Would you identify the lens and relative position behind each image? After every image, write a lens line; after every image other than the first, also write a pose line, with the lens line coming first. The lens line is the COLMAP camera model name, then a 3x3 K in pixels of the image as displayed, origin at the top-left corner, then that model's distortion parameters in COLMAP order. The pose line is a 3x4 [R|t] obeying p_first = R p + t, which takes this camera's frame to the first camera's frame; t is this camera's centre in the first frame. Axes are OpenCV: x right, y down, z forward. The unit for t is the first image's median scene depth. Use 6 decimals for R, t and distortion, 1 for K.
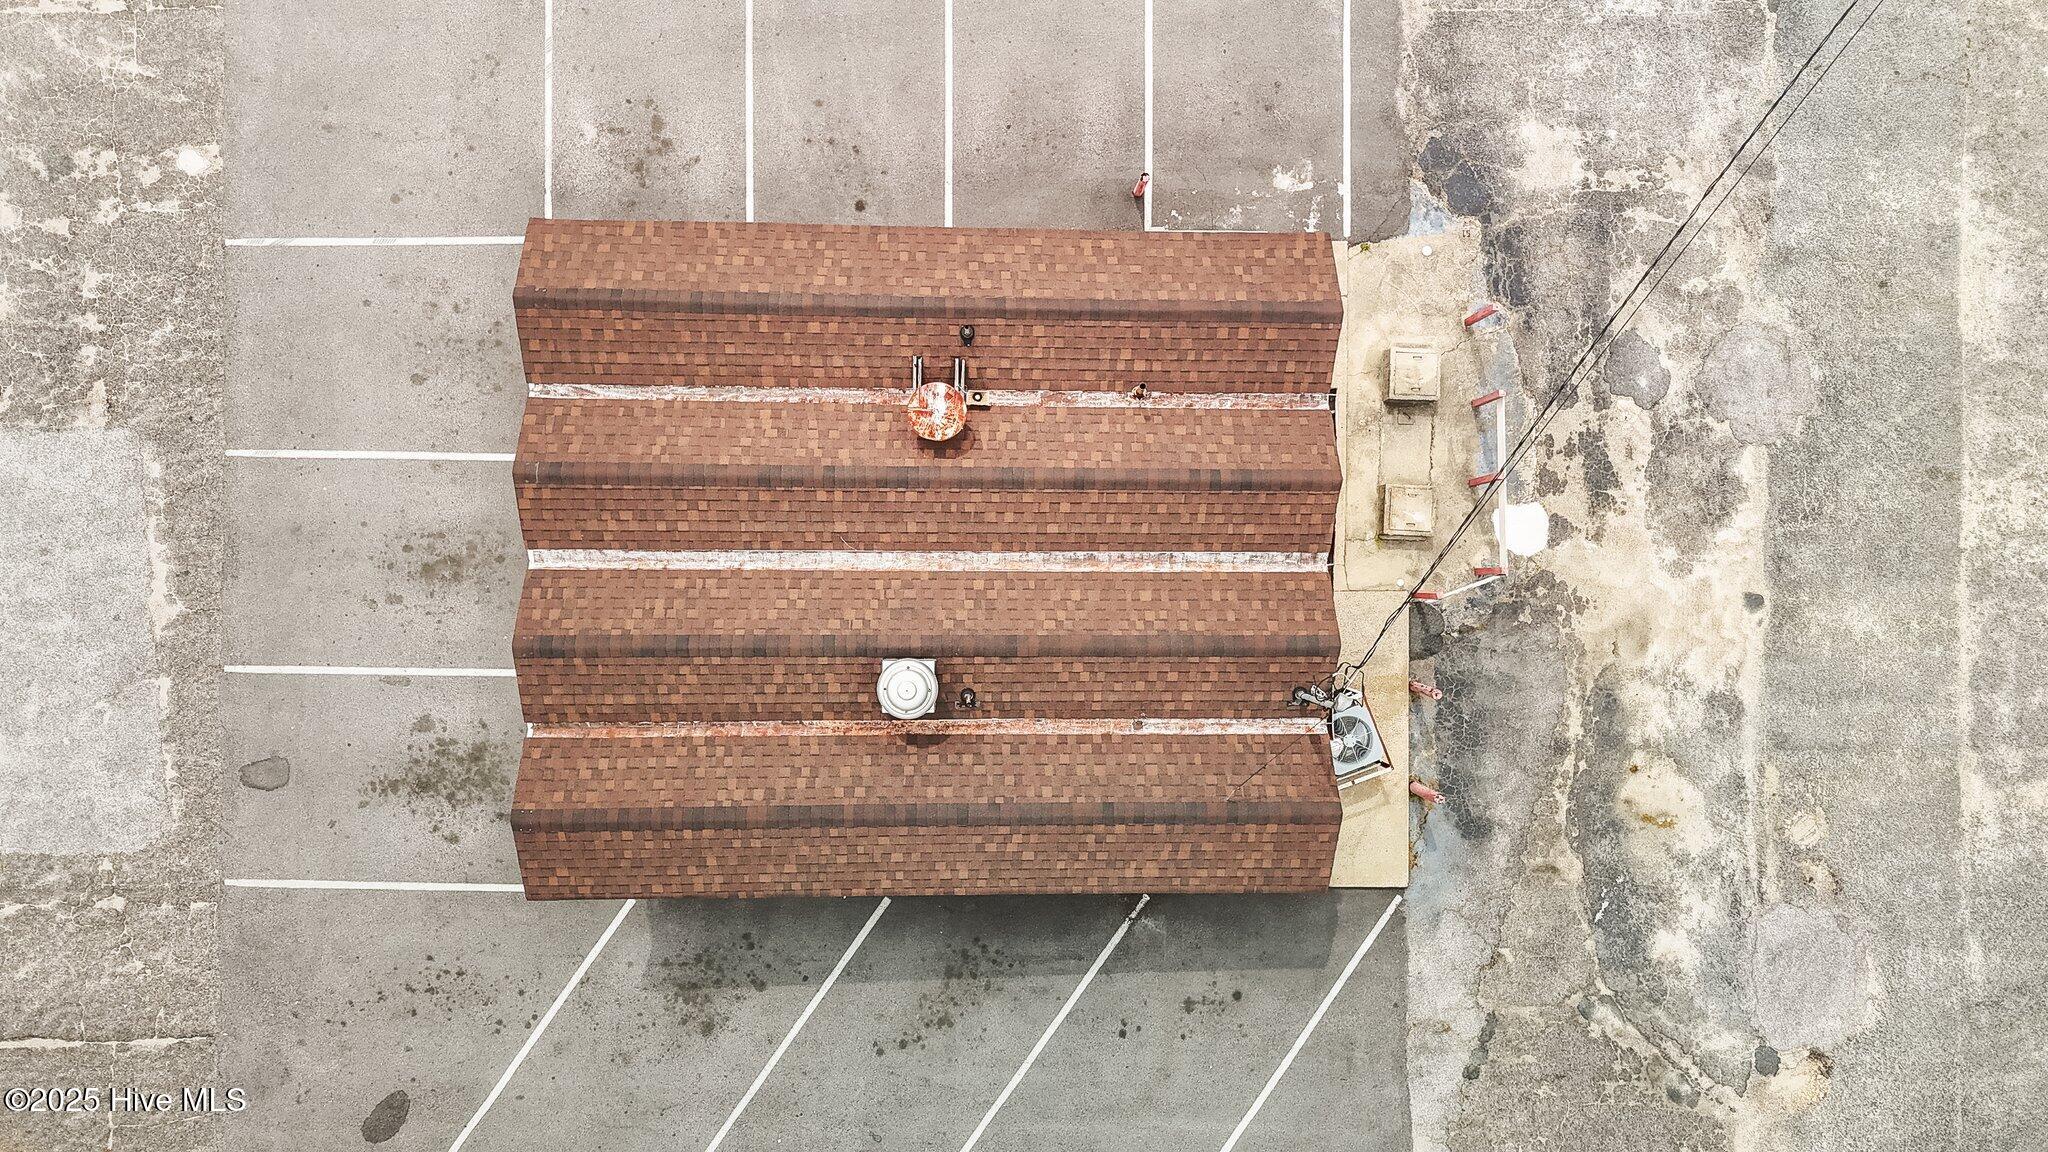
lens RADIAL K [[1495.6, 0, 1024.0], [0, 1495.6, 576.0], [0, 0, 1]] dist [0.088702, -0.091369]
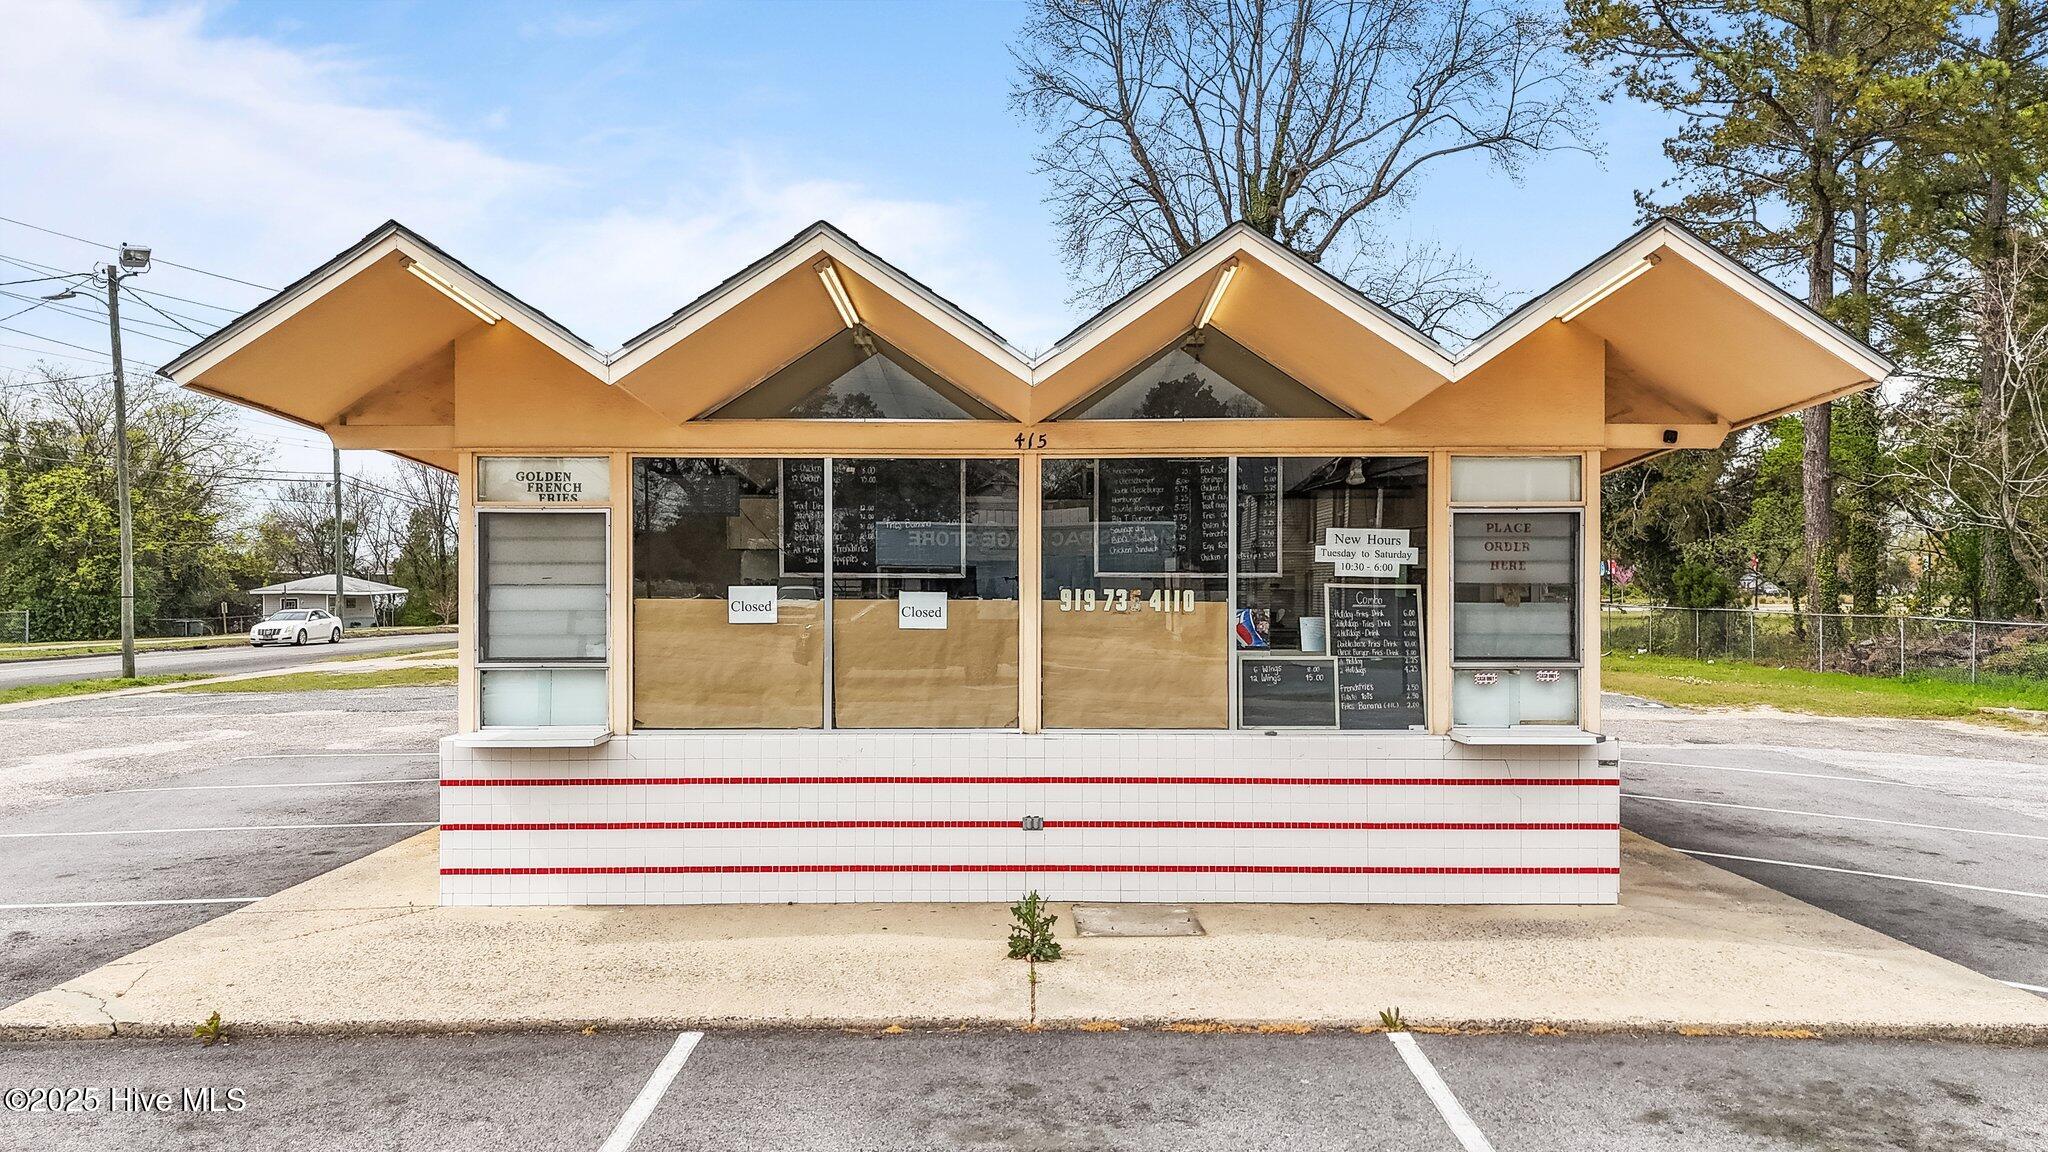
lens RADIAL K [[1495.6, 0, 1024.0], [0, 1495.6, 576.0], [0, 0, 1]] dist [0.088702, -0.091369]
pose [[-0.004464, -0.002844, 0.999986, -0.616050], [0.999990, 0.000455, 0.004466, -0.011854], [-0.000468, 0.999996, 0.002842, 0.898051]]
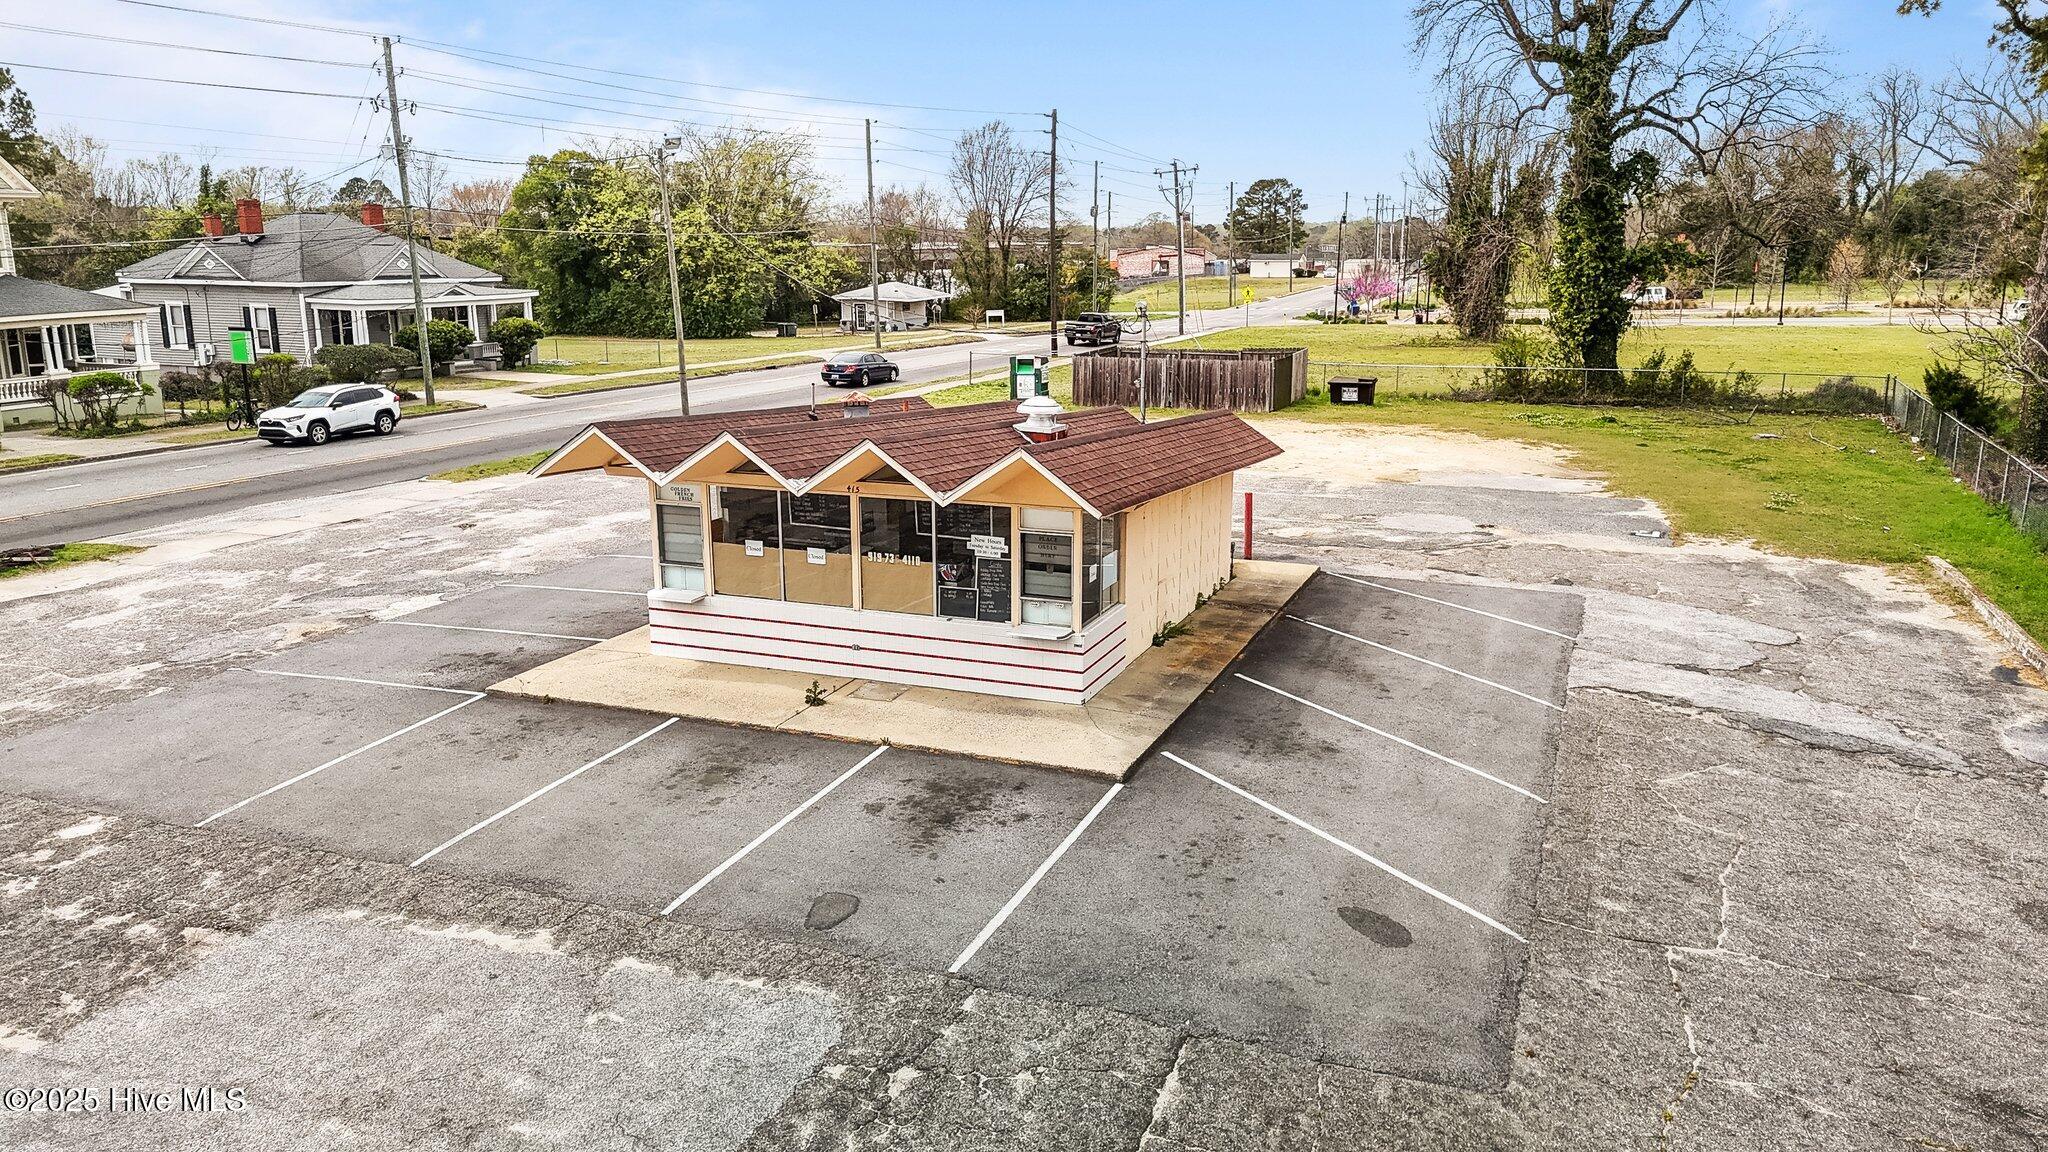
lens RADIAL K [[1495.6, 0, 1024.0], [0, 1495.6, 576.0], [0, 0, 1]] dist [0.088702, -0.091369]
pose [[0.369941, -0.213120, 0.904280, -1.038883], [0.929052, 0.082236, -0.360694, 0.438482], [0.002506, 0.973559, 0.228423, 0.700006]]
